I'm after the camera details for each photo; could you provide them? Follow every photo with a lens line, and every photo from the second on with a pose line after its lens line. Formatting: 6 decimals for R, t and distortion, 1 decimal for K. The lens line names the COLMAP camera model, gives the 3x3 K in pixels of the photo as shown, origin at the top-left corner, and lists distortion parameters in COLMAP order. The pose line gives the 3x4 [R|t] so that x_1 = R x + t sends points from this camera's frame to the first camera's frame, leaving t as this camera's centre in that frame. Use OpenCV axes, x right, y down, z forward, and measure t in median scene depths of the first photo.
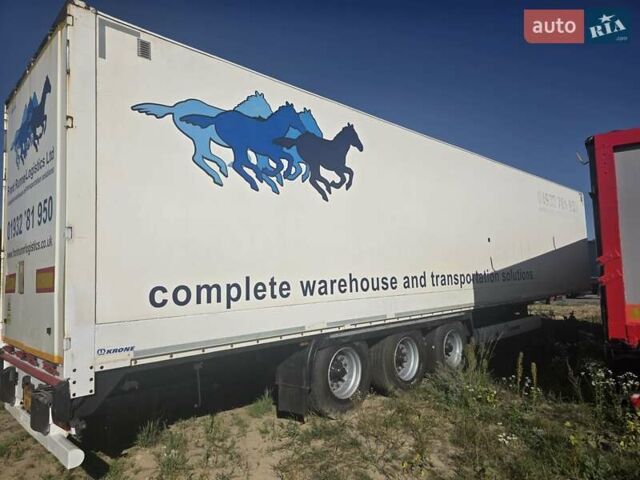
lens RADIAL K [[427.8, 0, 323.2], [0, 427.8, 238.3], [0, 0, 1]] dist [0.044272, -0.030991]
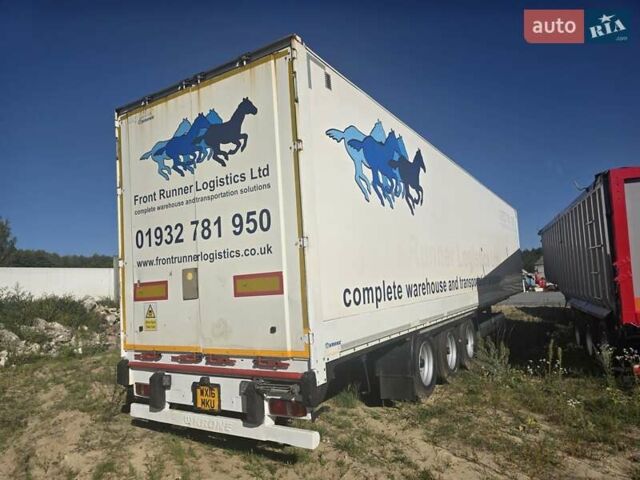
lens RADIAL K [[427.8, 0, 319.0], [0, 427.8, 244.5], [0, 0, 1]] dist [0.044272, -0.030991]
pose [[0.972728, 0.004045, 0.231912, -0.578976], [-0.001961, 0.999956, -0.009214, 0.003423], [-0.231939, 0.008508, 0.972693, -0.076670]]
